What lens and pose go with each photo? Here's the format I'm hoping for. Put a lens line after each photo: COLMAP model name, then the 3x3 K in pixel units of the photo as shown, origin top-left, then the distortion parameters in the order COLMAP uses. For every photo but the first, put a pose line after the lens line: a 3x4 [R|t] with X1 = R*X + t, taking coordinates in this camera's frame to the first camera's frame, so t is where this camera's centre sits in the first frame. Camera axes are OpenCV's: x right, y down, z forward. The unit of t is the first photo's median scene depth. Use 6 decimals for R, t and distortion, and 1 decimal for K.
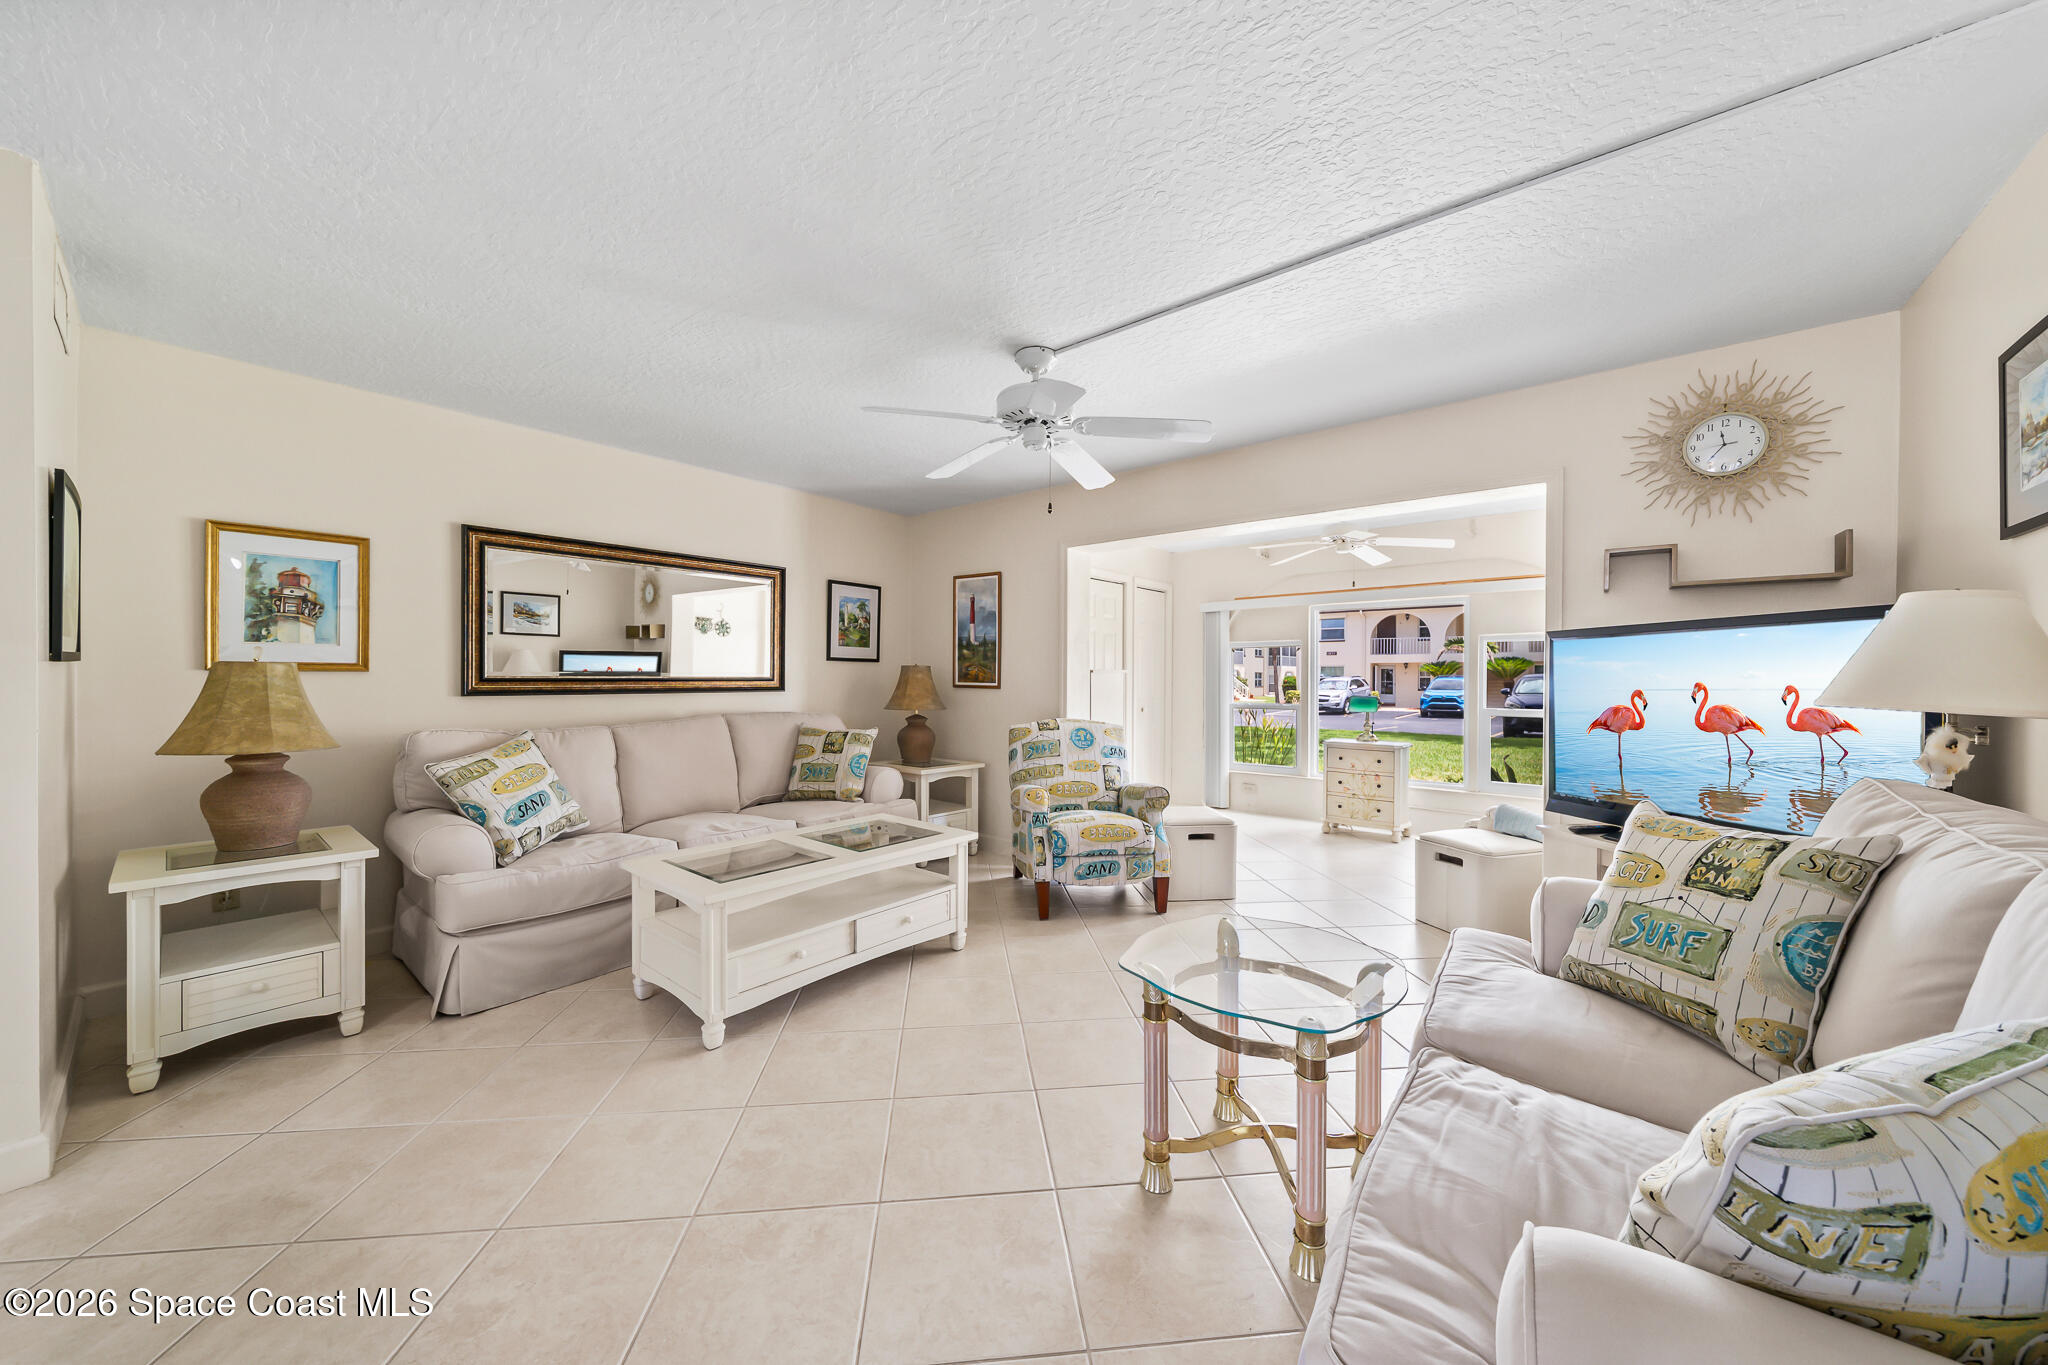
lens RADIAL K [[711.1, 0, 1028.0], [0, 711.1, 684.8], [0, 0, 1]] dist [-0.006867, -0.000389]
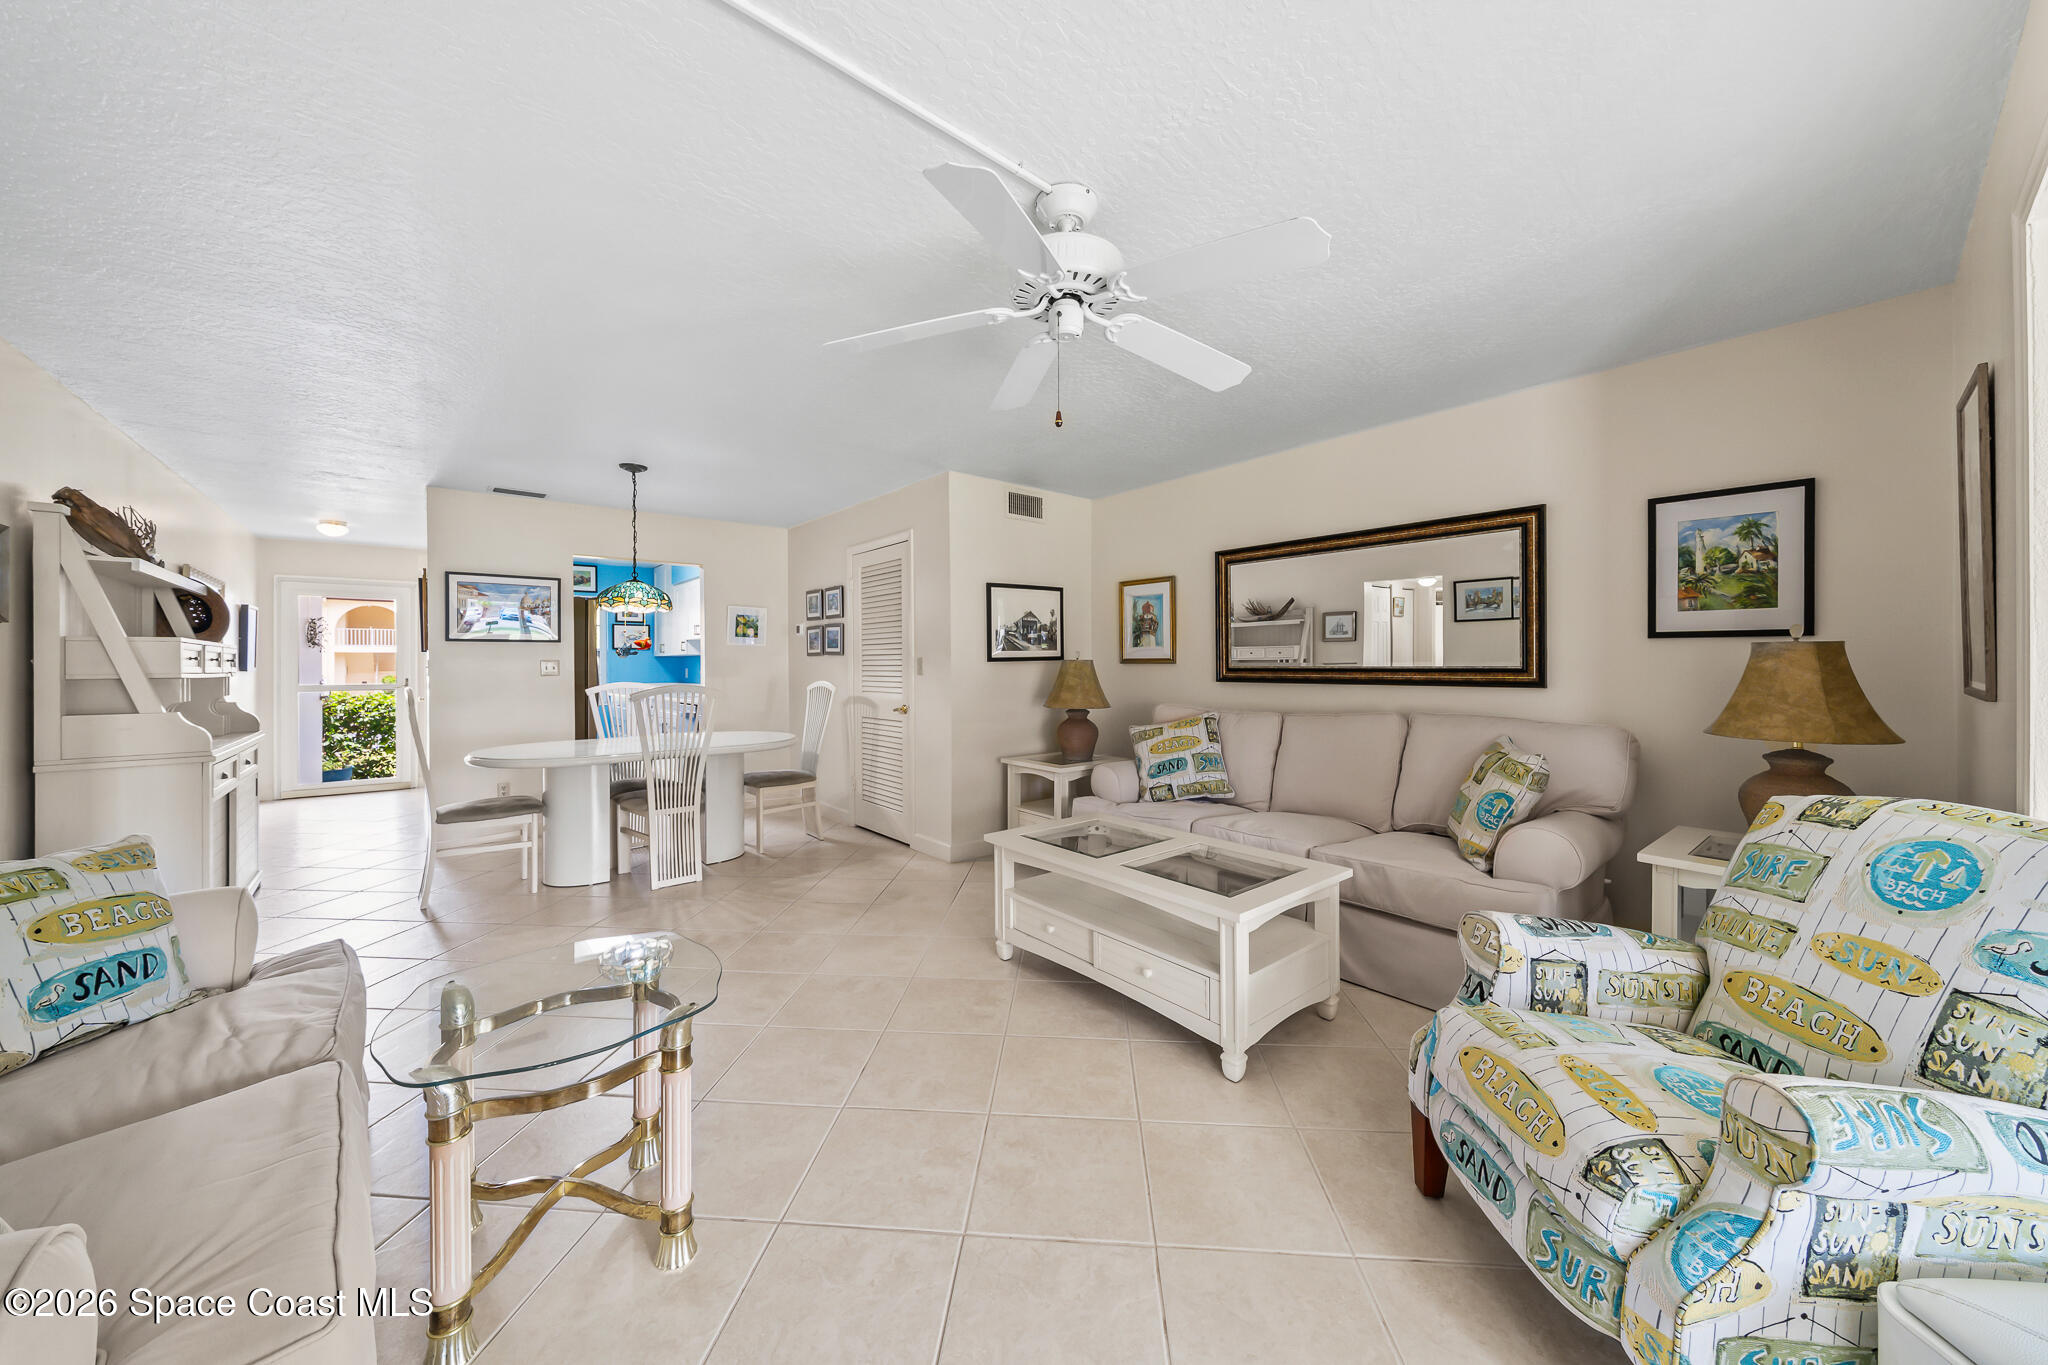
lens RADIAL K [[711.1, 0, 1015.2], [0, 711.1, 664.7], [0, 0, 1]] dist [-0.006867, -0.000389]
pose [[-0.197156, 0.000898, -0.980372, 0.559795], [-0.004550, 0.999988, 0.001831, -0.015954], [0.980362, 0.004821, -0.197150, 0.868966]]
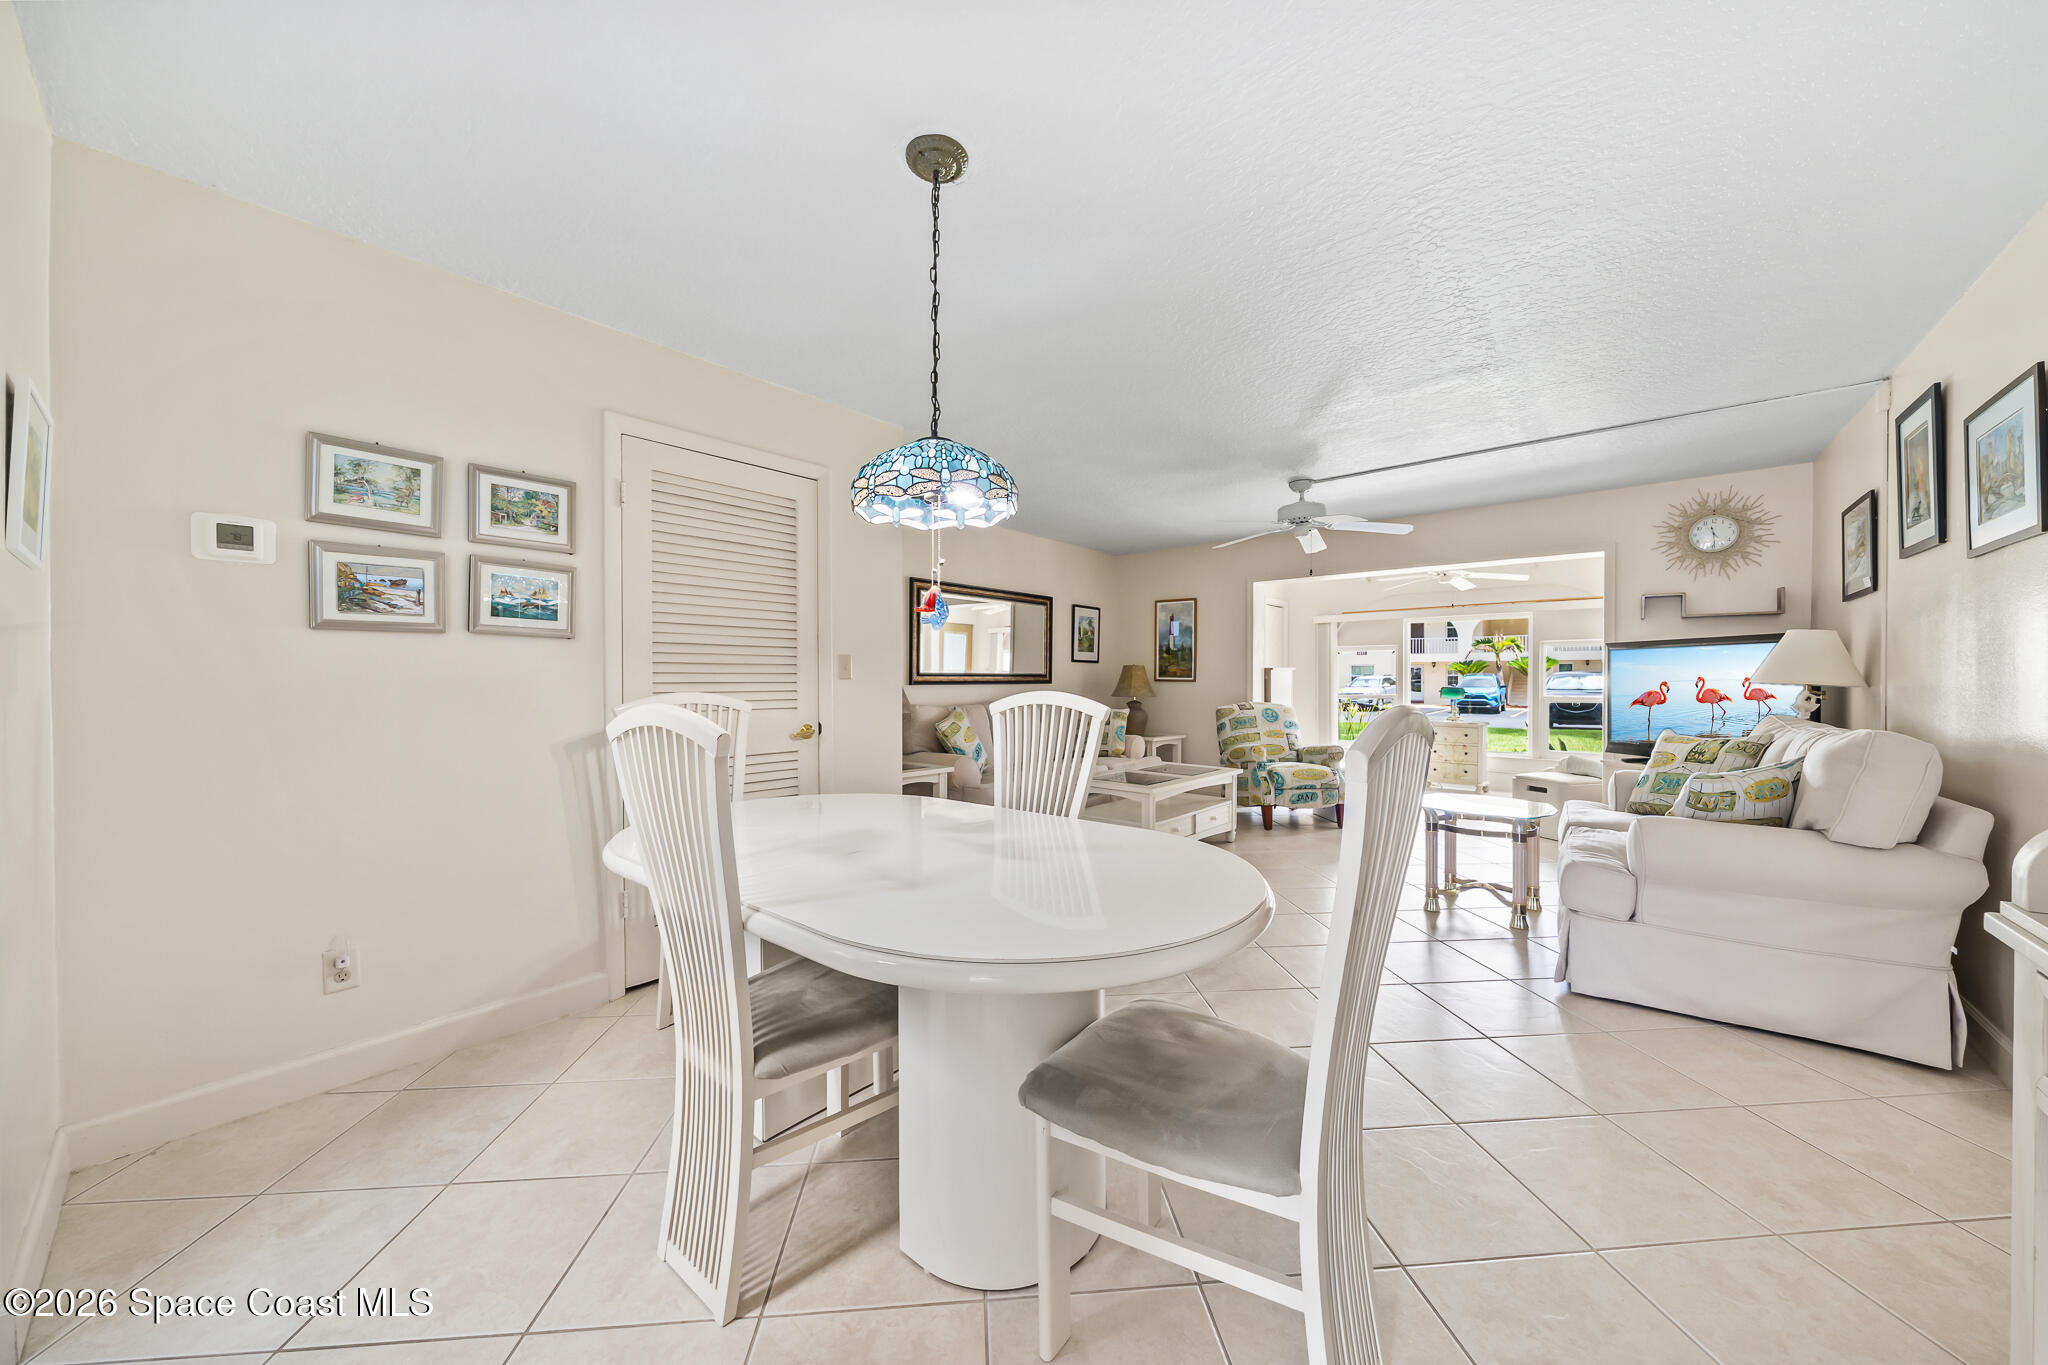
lens RADIAL K [[711.1, 0, 1019.4], [0, 711.1, 682.3], [0, 0, 1]] dist [-0.006867, -0.000389]
pose [[0.999678, -0.002243, -0.025267, -0.503832], [0.002145, 0.999990, -0.003871, 0.016323], [0.025276, 0.003815, 0.999673, -0.580731]]
